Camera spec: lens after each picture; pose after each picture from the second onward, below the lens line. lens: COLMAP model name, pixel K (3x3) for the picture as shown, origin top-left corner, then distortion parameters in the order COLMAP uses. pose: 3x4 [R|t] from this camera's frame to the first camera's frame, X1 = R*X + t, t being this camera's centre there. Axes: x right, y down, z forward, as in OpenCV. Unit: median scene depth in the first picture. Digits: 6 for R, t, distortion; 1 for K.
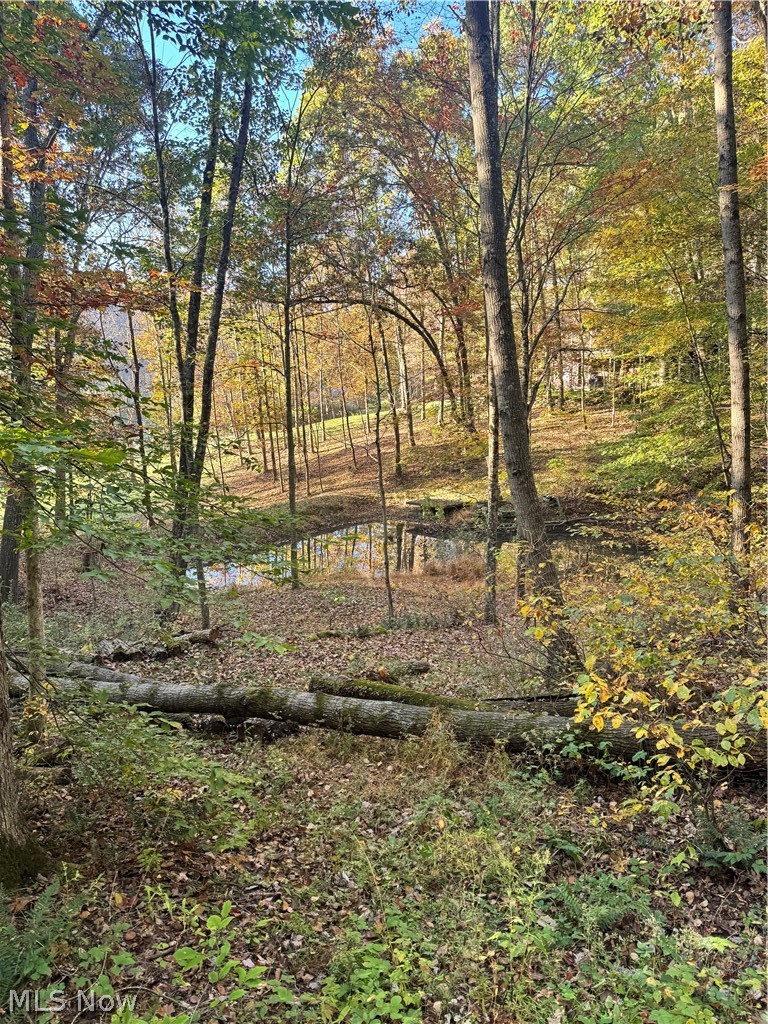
lens RADIAL K [[710.5, 0, 380.9], [0, 710.5, 512.7], [0, 0, 1]] dist [0.055452, 0.000527]
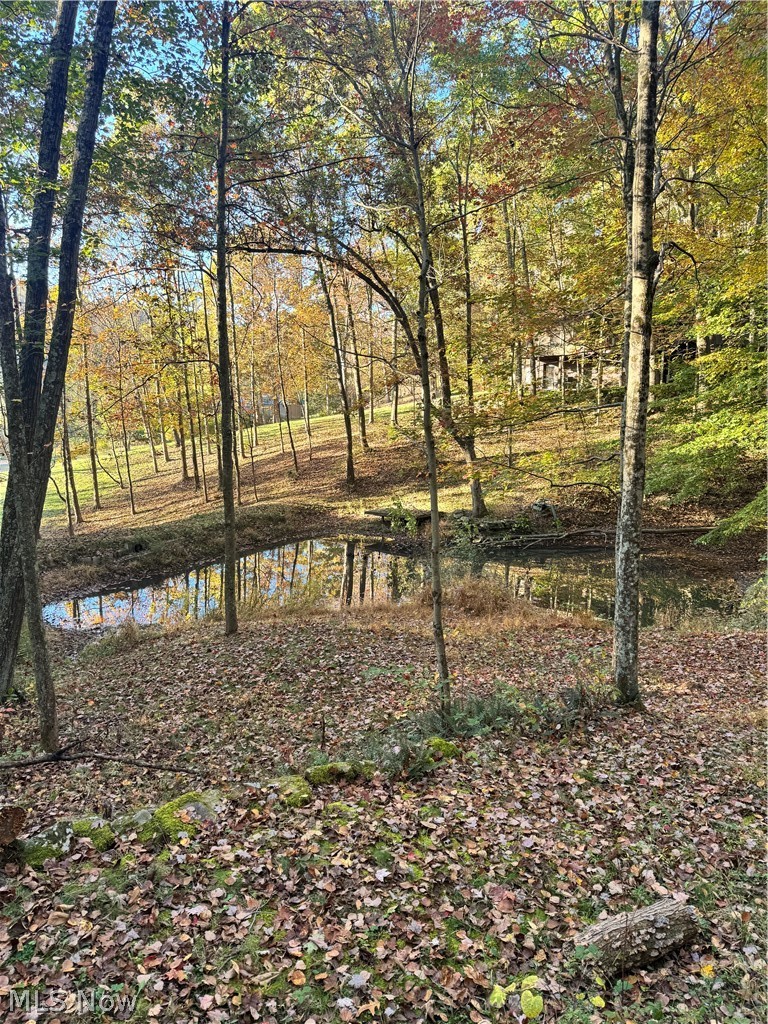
lens RADIAL K [[710.5, 0, 389.0], [0, 710.5, 509.6], [0, 0, 1]] dist [0.055452, 0.000527]
pose [[0.993259, 0.002623, 0.115886, -0.027441], [0.001683, 0.999312, -0.037039, 0.011171], [-0.115904, 0.036985, 0.992572, 0.179983]]
